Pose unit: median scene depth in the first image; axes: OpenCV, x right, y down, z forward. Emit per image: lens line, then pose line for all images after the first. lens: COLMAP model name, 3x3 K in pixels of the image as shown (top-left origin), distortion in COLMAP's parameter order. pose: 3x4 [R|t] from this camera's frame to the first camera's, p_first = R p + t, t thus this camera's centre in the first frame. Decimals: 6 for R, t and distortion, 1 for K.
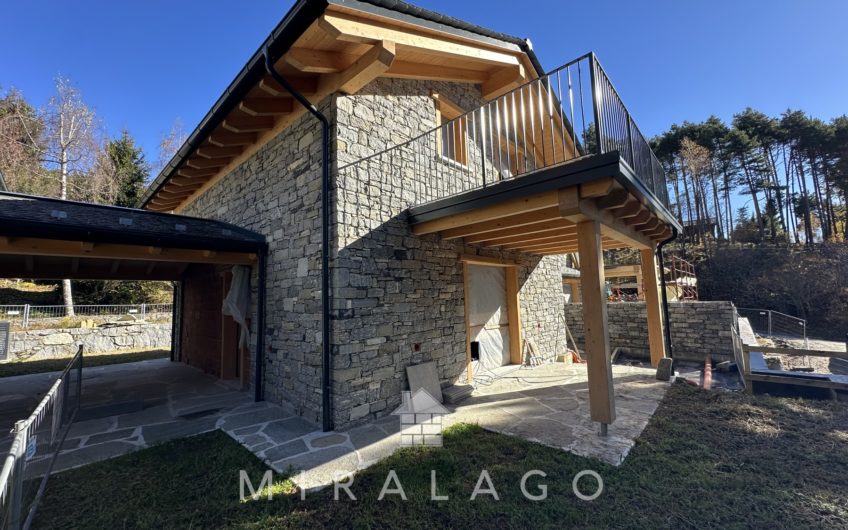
lens RADIAL K [[340.1, 0, 423.5], [0, 340.1, 264.8], [0, 0, 1]] dist [-0.003040, 0.000298]
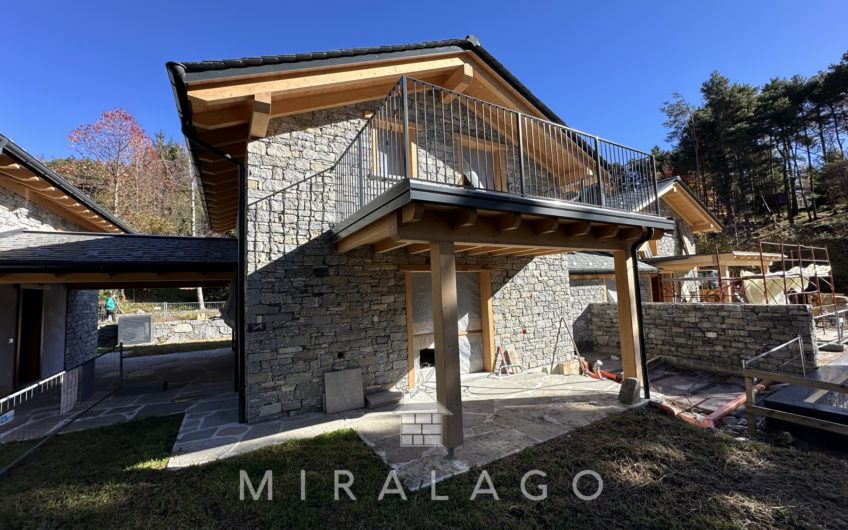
lens RADIAL K [[340.1, 0, 424.4], [0, 340.1, 264.7], [0, 0, 1]] dist [-0.003040, 0.000298]
pose [[0.954056, -0.030568, -0.298065, 0.575676], [0.040399, 0.998822, 0.026877, -0.069326], [0.296893, -0.037684, 0.954167, 0.037303]]
